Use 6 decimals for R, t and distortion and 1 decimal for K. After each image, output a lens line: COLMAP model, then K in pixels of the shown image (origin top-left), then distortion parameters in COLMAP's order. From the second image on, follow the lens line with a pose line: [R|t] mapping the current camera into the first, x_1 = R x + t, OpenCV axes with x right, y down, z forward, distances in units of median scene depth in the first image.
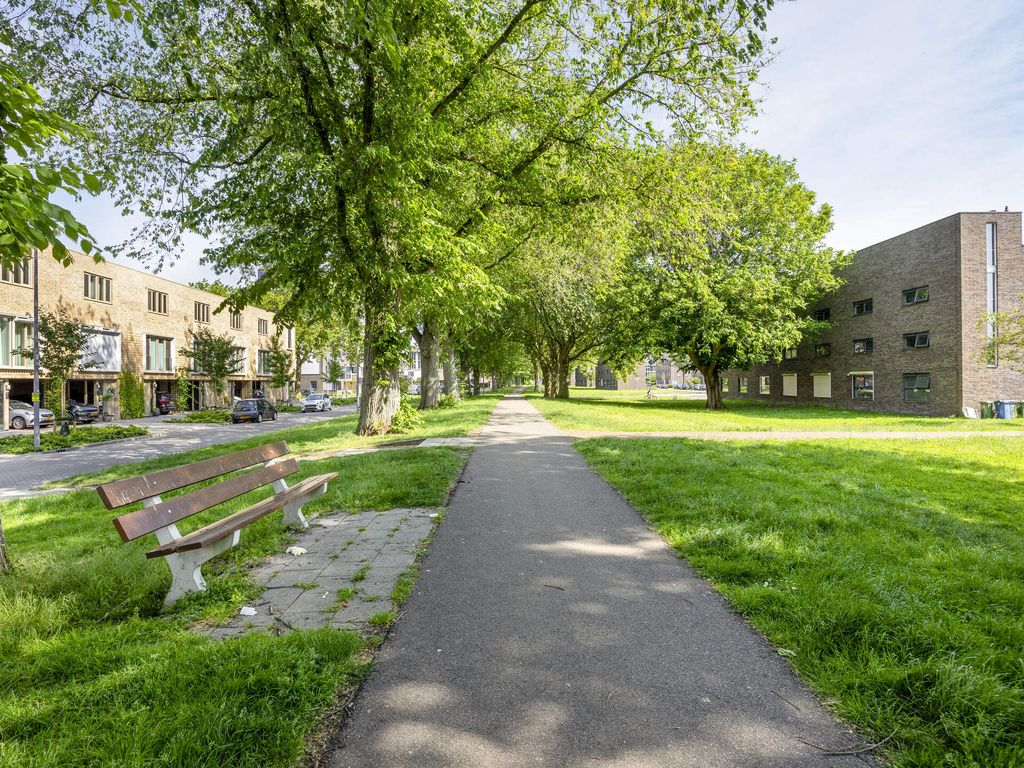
lens RADIAL K [[683.7, 0, 532.9], [0, 683.7, 370.8], [0, 0, 1]] dist [-0.006586, -0.002173]
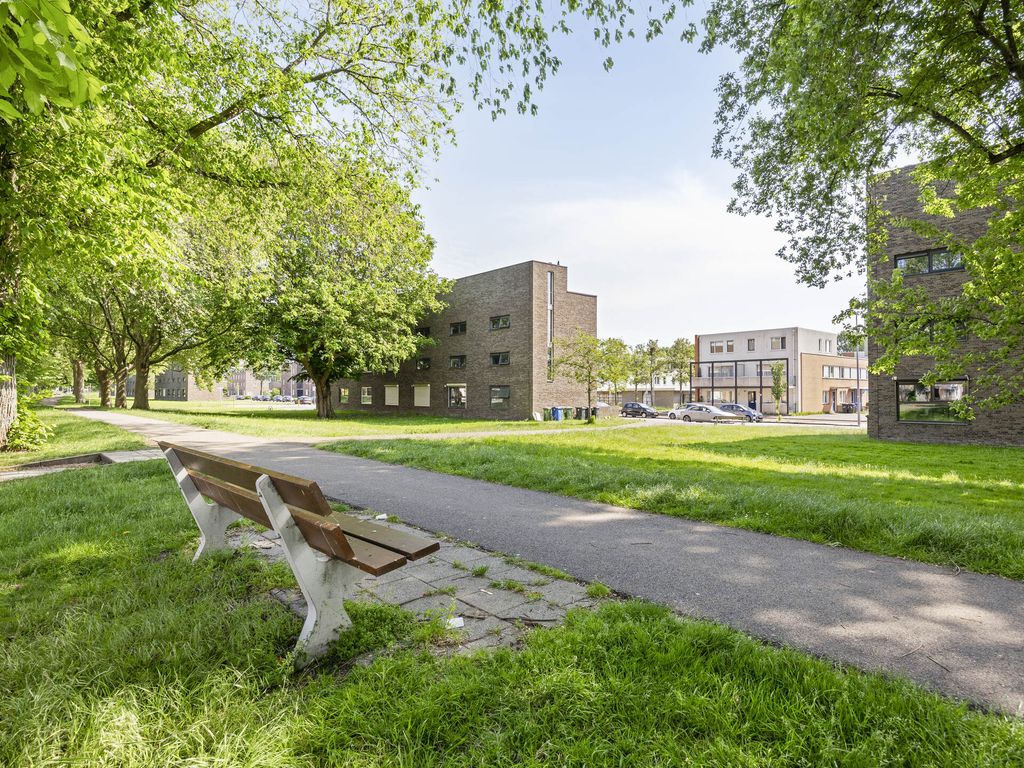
lens RADIAL K [[683.7, 0, 532.9], [0, 683.7, 370.8], [0, 0, 1]] dist [-0.006586, -0.002173]
pose [[0.693443, 0.037515, 0.719534, -0.270635], [-0.013546, 0.999146, -0.039040, 0.023563], [-0.720384, 0.017325, 0.693359, 0.103689]]
